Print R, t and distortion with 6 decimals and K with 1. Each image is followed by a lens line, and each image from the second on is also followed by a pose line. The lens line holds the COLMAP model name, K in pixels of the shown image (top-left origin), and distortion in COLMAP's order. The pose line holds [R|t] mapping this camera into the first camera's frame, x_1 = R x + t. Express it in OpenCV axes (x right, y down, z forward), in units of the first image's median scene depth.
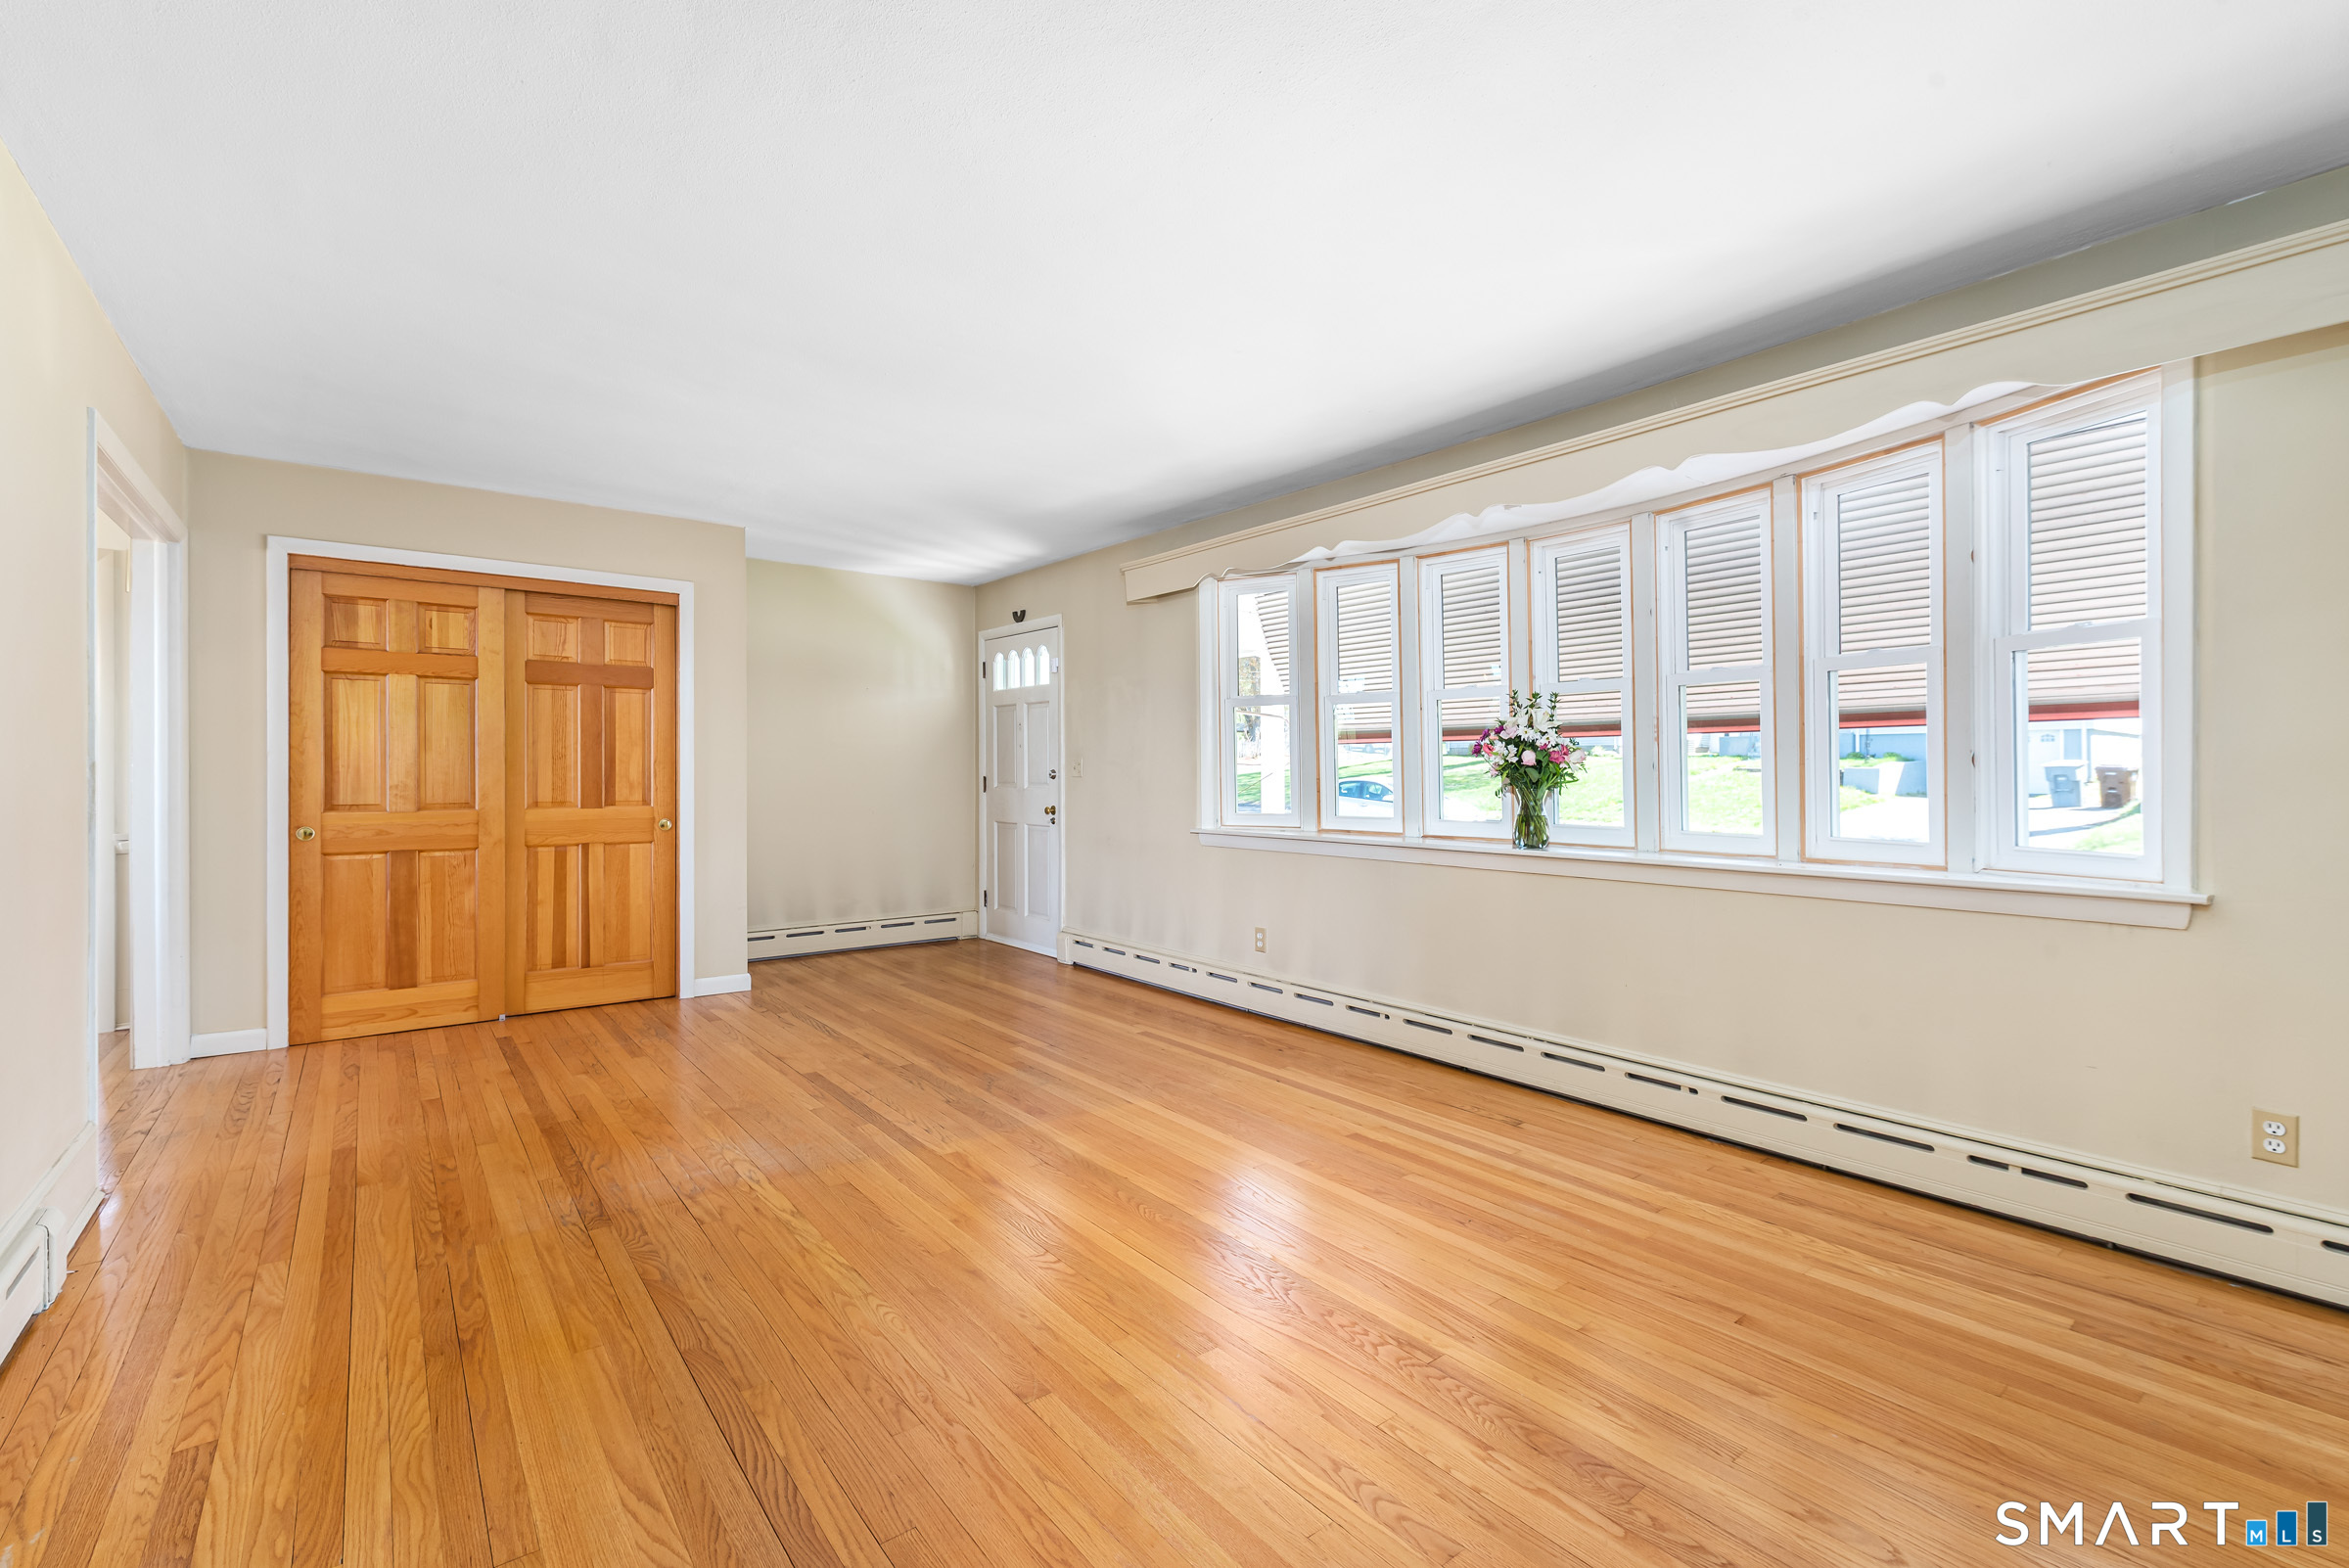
lens RADIAL K [[1034.1, 0, 1170.0], [0, 1034.1, 777.3], [0, 0, 1]] dist [0.000513, -0.000060]
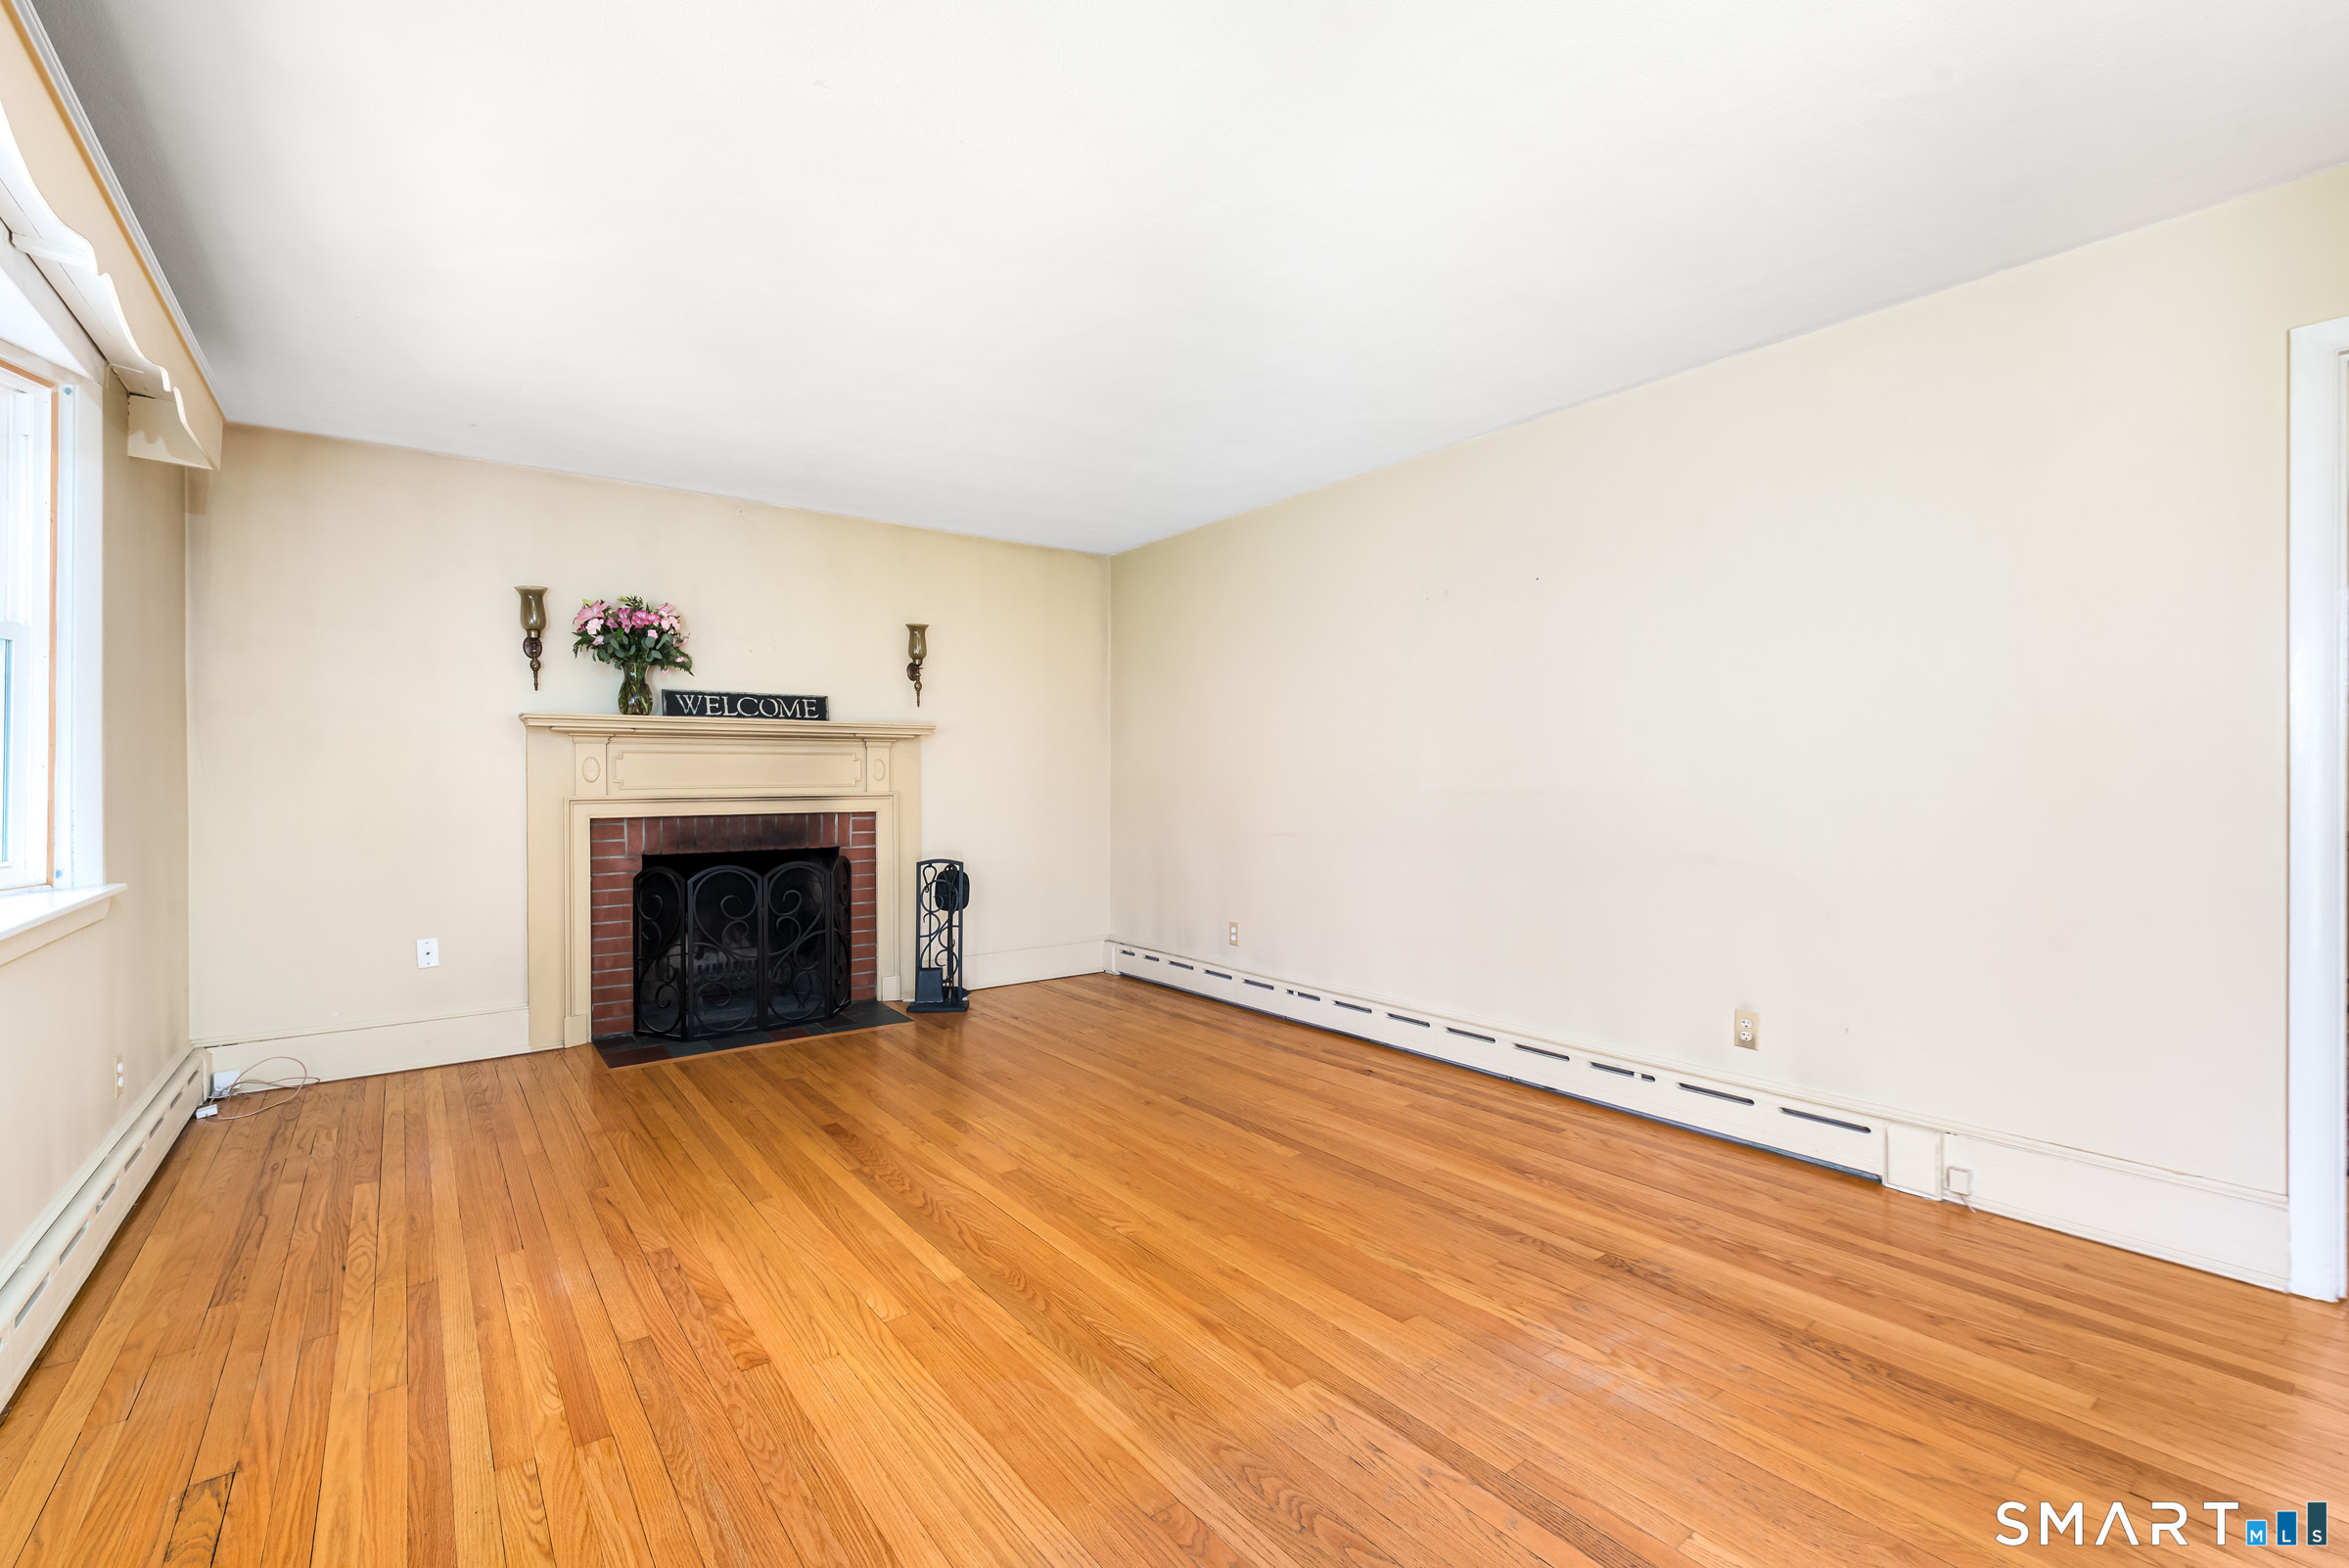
lens RADIAL K [[1034.1, 0, 1170.0], [0, 1034.1, 777.3], [0, 0, 1]] dist [0.000513, -0.000060]
pose [[-0.999739, 0.001463, 0.022791, -0.169286], [0.001491, 0.999998, 0.001210, -0.004099], [-0.022790, 0.001243, -0.999740, 1.835046]]
